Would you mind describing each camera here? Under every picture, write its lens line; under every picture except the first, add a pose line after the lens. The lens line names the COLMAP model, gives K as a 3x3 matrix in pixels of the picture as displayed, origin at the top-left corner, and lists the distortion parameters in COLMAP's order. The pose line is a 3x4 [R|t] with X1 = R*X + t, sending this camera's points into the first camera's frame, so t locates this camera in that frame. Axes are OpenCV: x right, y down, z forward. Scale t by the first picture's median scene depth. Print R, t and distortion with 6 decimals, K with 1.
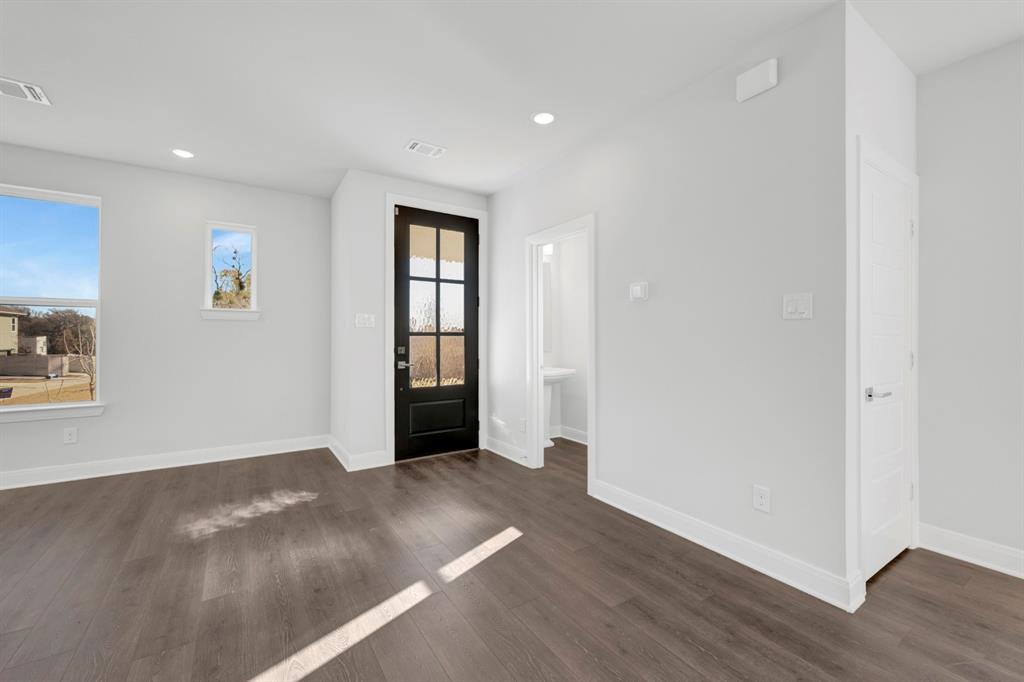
lens RADIAL K [[410.3, 0, 509.4], [0, 410.3, 343.8], [0, 0, 1]] dist [-0.002698, 0.001211]
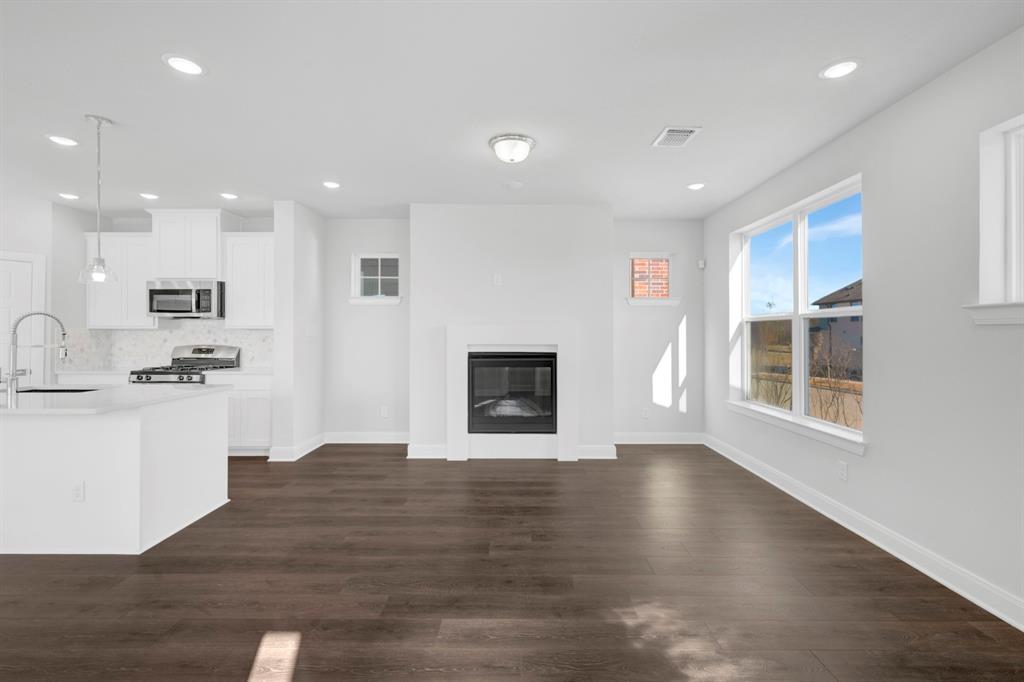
lens RADIAL K [[437.7, 0, 517.8], [0, 437.7, 334.3], [0, 0, 1]] dist [-0.005266, 0.002387]
pose [[-0.549897, -0.005094, -0.835217, 0.029949], [-0.013434, 0.999906, 0.002746, -0.043529], [0.835125, 0.012731, -0.549914, 0.856785]]
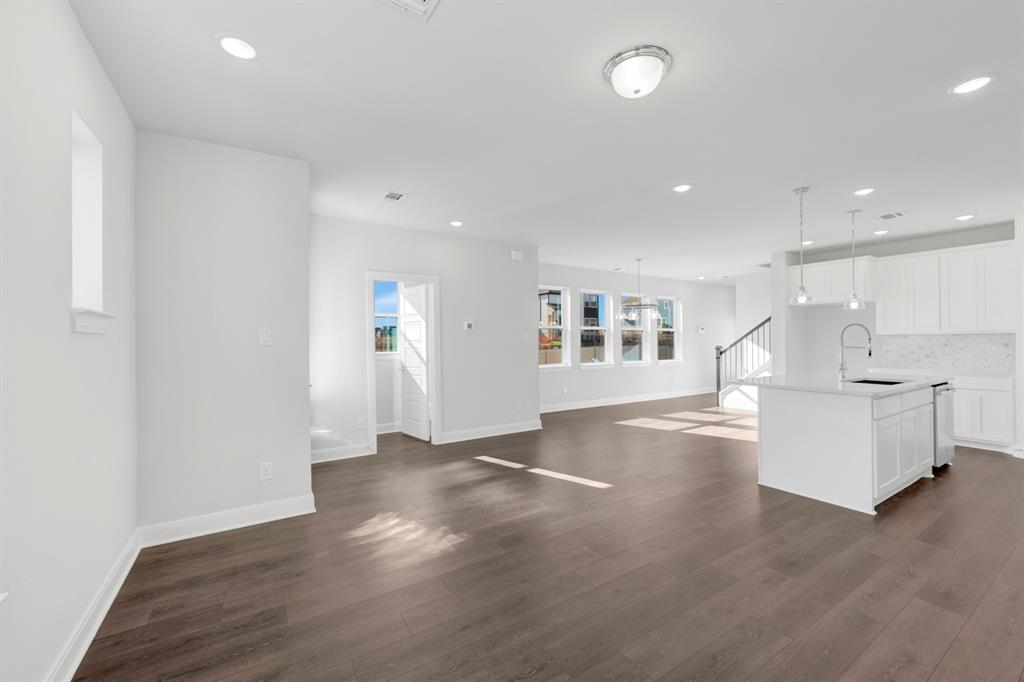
lens RADIAL K [[410.3, 0, 513.8], [0, 410.3, 342.8], [0, 0, 1]] dist [-0.002698, 0.001211]
pose [[0.019334, -0.010003, 0.999763, -1.222976], [0.017789, 0.999795, 0.009660, -0.045291], [-0.999655, 0.017598, 0.019508, 0.544600]]
